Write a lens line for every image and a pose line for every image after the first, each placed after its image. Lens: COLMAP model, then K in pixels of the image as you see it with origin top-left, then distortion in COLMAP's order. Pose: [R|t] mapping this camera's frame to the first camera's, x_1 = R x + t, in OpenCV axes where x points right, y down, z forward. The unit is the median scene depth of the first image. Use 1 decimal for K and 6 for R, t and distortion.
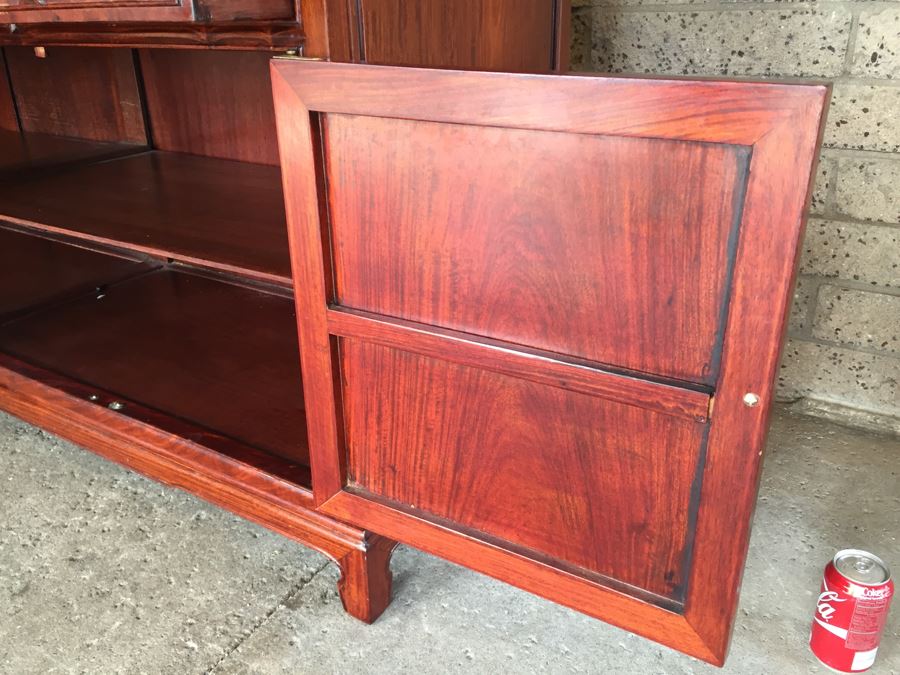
lens RADIAL K [[768.2, 0, 444.6], [0, 768.2, 329.5], [0, 0, 1]] dist [0.086460, -0.124362]
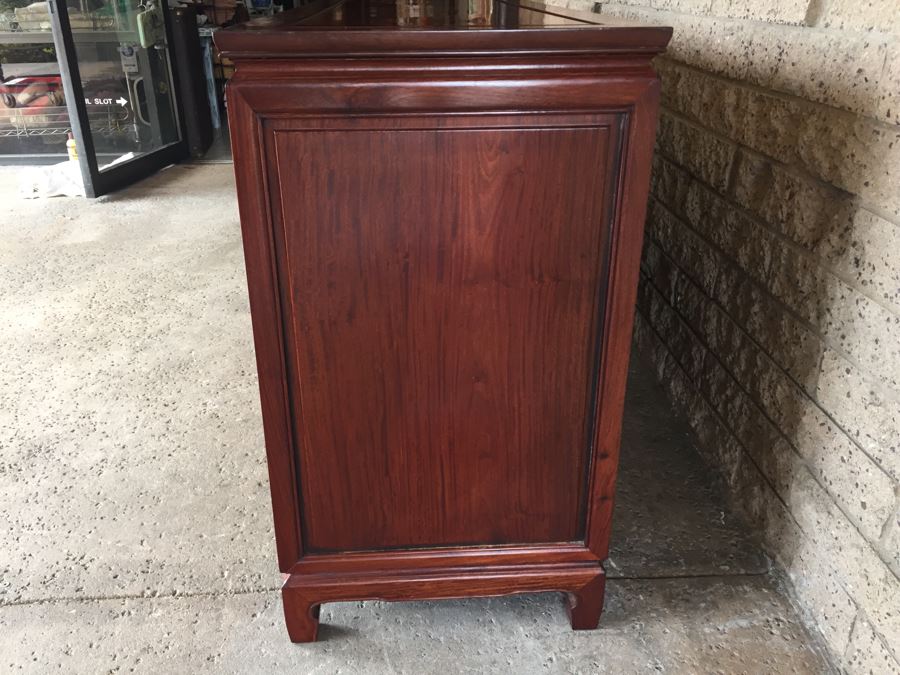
lens RADIAL K [[768.2, 0, 449.5], [0, 768.2, 335.1], [0, 0, 1]] dist [0.086460, -0.124362]
pose [[0.589835, 0.359044, -0.723313, 0.662926], [-0.331899, 0.924353, 0.188186, -0.346309], [0.736164, 0.129068, 0.664383, 0.215201]]
